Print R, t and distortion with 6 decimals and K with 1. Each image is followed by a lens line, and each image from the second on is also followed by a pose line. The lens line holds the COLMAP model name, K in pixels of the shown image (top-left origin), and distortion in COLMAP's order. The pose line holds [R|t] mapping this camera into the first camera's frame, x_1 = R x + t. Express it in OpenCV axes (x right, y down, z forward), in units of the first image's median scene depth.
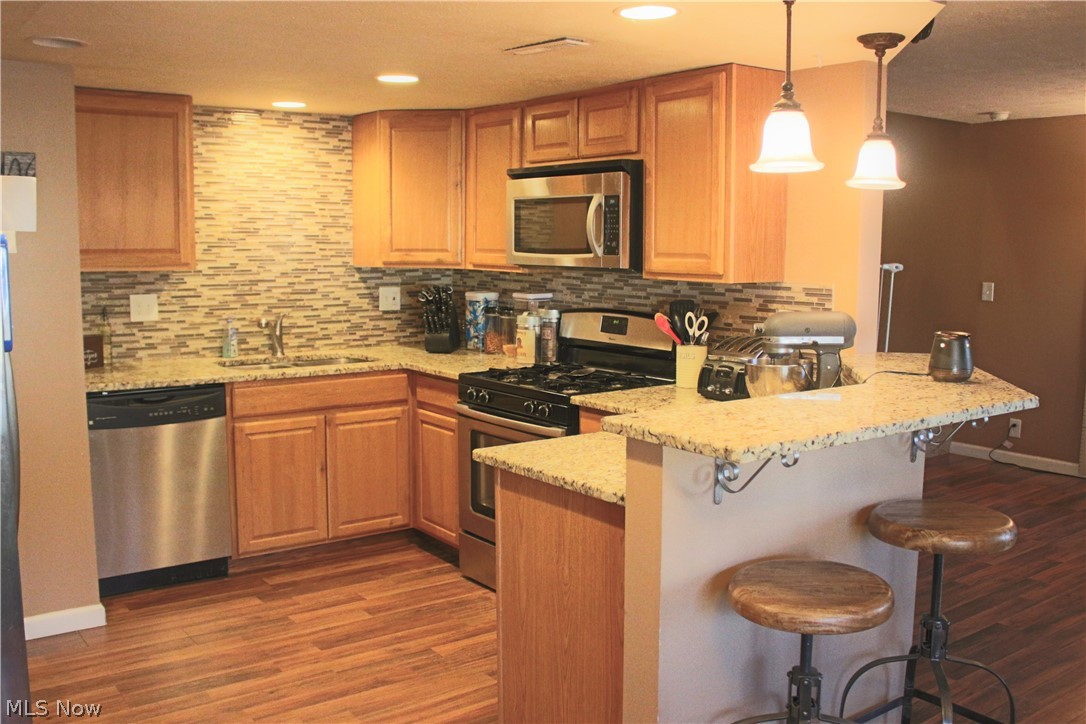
lens RADIAL K [[1056.1, 0, 543.0], [0, 1056.1, 362.0], [0, 0, 1]] dist [-0.076262, -0.004509]
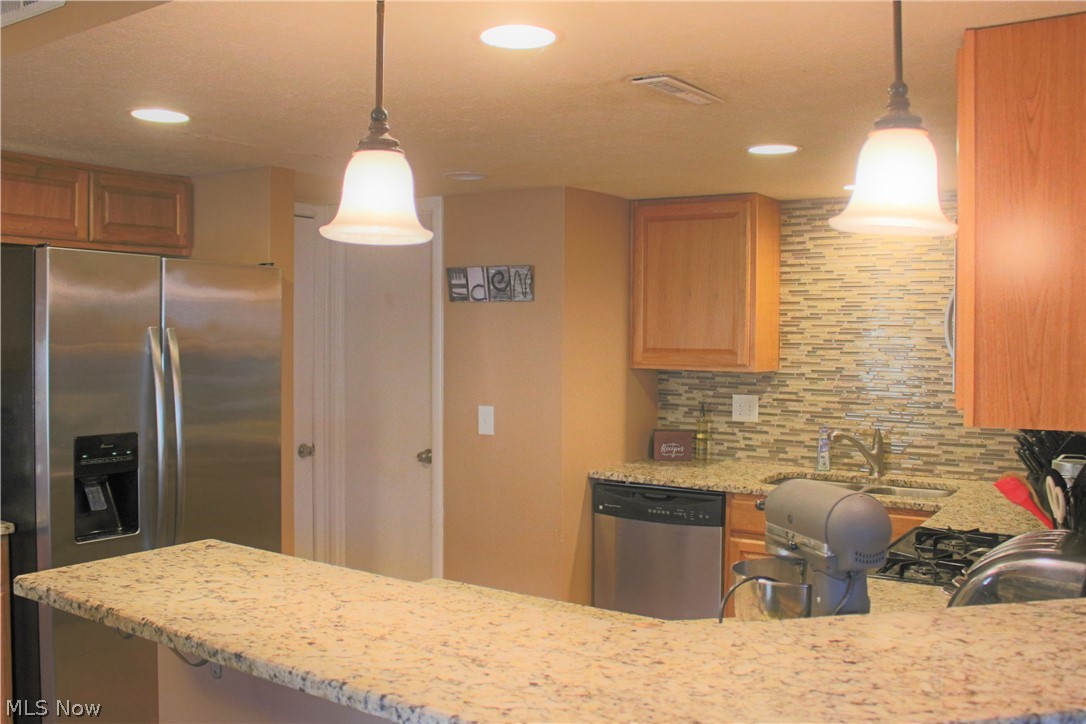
lens RADIAL K [[1056.1, 0, 543.0], [0, 1056.1, 362.0], [0, 0, 1]] dist [-0.076262, -0.004509]
pose [[0.333902, 0.027167, -0.942216, 0.481401], [-0.113994, 0.993412, -0.011754, -0.060274], [0.935690, 0.111331, 0.334799, 0.467441]]
